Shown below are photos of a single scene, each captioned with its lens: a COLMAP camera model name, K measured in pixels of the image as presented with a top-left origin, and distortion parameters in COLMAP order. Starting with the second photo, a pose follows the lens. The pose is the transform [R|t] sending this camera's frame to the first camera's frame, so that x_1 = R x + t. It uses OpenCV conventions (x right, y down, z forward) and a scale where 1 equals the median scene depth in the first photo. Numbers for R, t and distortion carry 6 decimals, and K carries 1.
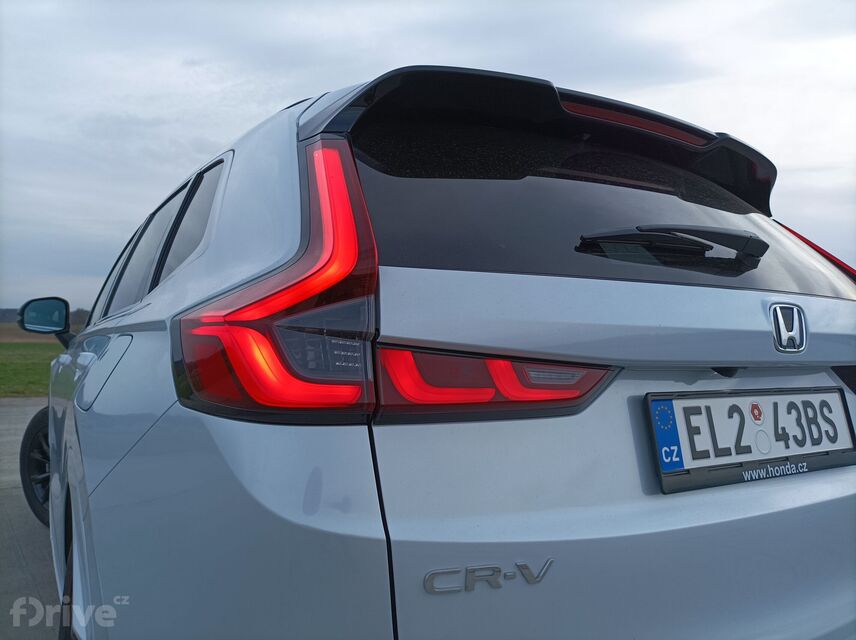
lens RADIAL K [[631.8, 0, 428.0], [0, 631.8, 320.0], [0, 0, 1]] dist [0.020300, -0.002641]
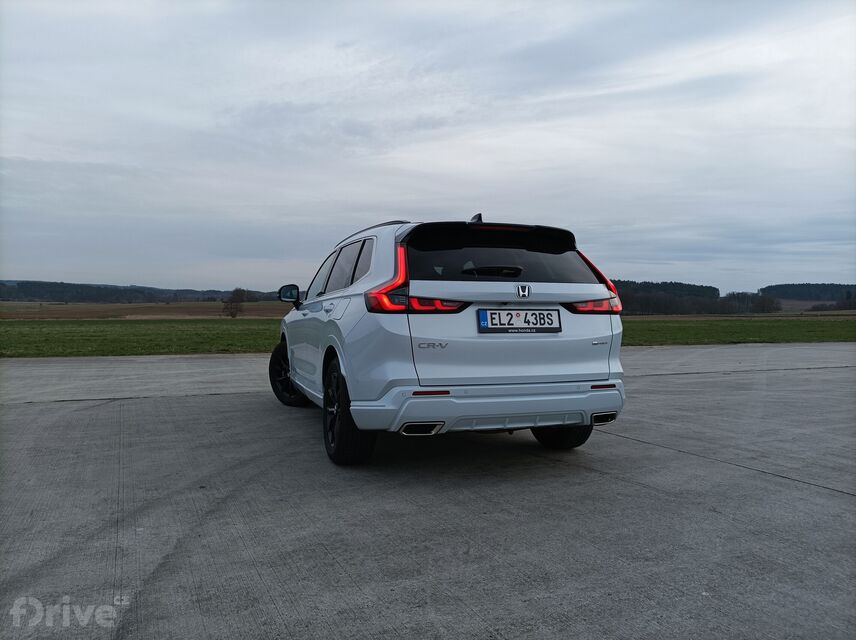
lens RADIAL K [[631.8, 0, 428.0], [0, 631.8, 320.0], [0, 0, 1]] dist [0.020300, -0.002641]
pose [[0.978789, -0.013261, -0.204441, 0.816712], [0.021908, 0.998956, 0.040092, 0.018455], [0.203696, -0.043721, 0.978057, -2.876964]]
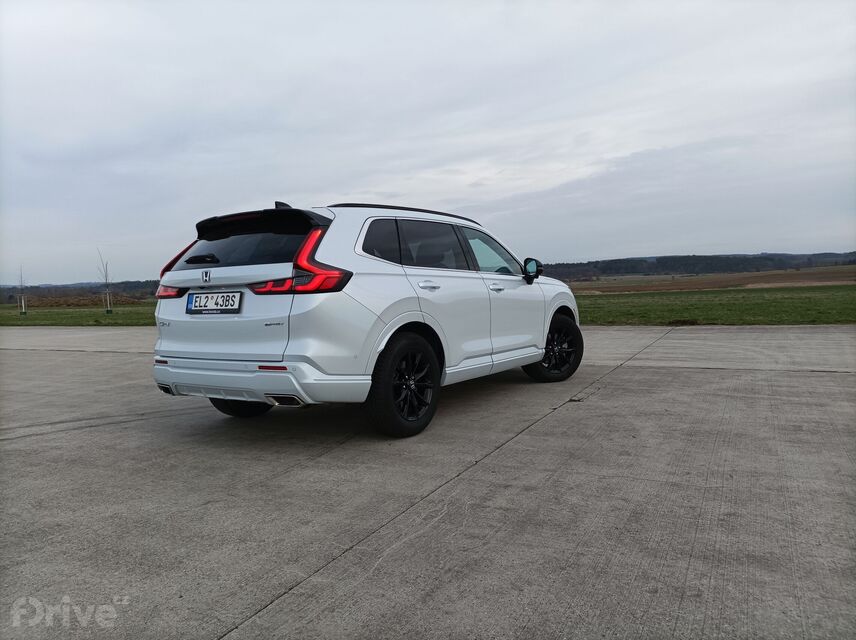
lens RADIAL K [[631.8, 0, 428.0], [0, 631.8, 320.0], [0, 0, 1]] dist [0.020300, -0.002641]
pose [[0.418489, 0.005511, -0.908205, 5.171606], [0.074230, 0.996429, 0.040250, 0.245194], [0.905183, -0.084261, 0.416585, 0.599092]]
